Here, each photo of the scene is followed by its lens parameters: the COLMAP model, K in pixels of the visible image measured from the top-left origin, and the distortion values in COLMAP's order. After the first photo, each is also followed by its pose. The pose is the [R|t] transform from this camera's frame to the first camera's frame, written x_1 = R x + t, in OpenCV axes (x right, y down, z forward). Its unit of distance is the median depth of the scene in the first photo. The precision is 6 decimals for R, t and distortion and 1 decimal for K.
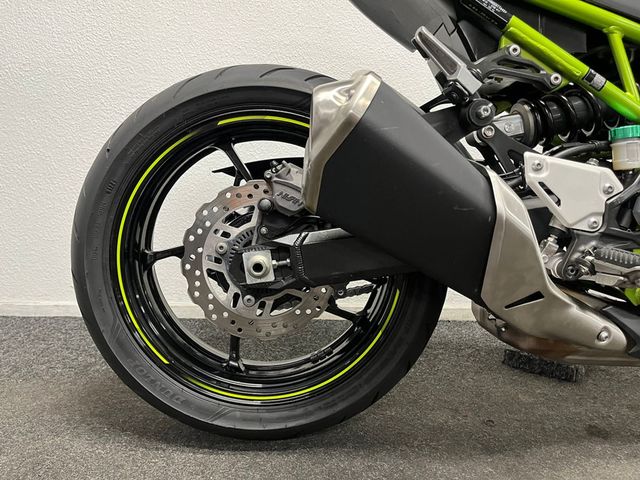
lens RADIAL K [[497.2, 0, 316.9], [0, 497.2, 239.0], [0, 0, 1]] dist [0.033846, -0.016252]
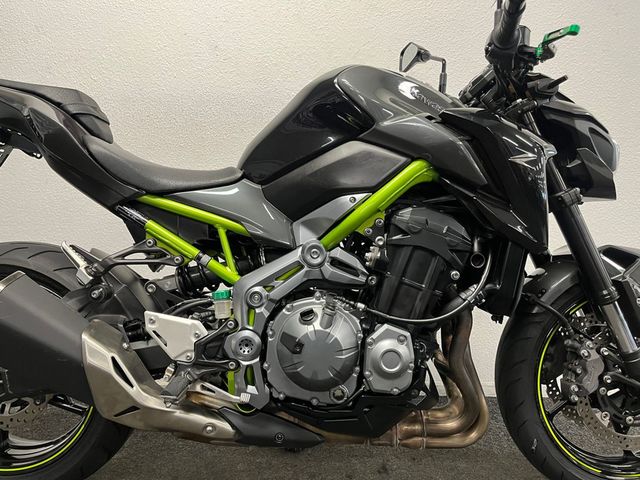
lens RADIAL K [[497.2, 0, 316.7], [0, 497.2, 234.3], [0, 0, 1]] dist [0.033846, -0.016252]
pose [[0.999097, -0.017947, -0.038510, 0.943795], [0.014834, 0.996713, -0.079645, -0.260049], [0.039812, 0.079001, 0.996079, -0.512720]]
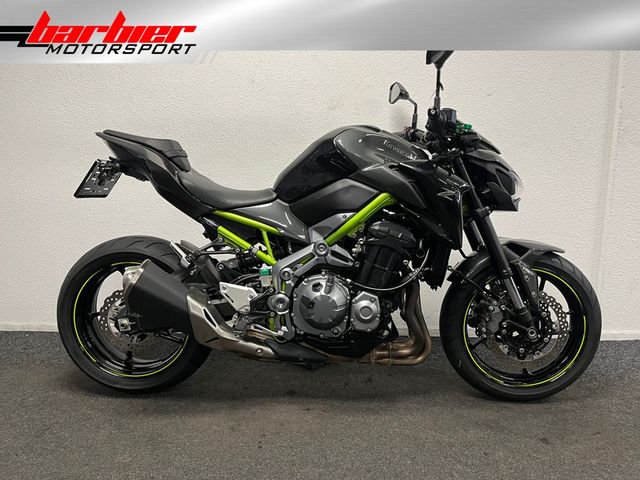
lens RADIAL K [[497.2, 0, 317.7], [0, 497.2, 239.4], [0, 0, 1]] dist [0.033846, -0.016252]
pose [[0.996022, -0.012624, -0.088207, 1.069874], [0.015227, 0.999467, 0.028894, -0.427969], [0.087795, -0.030122, 0.995683, -1.408482]]
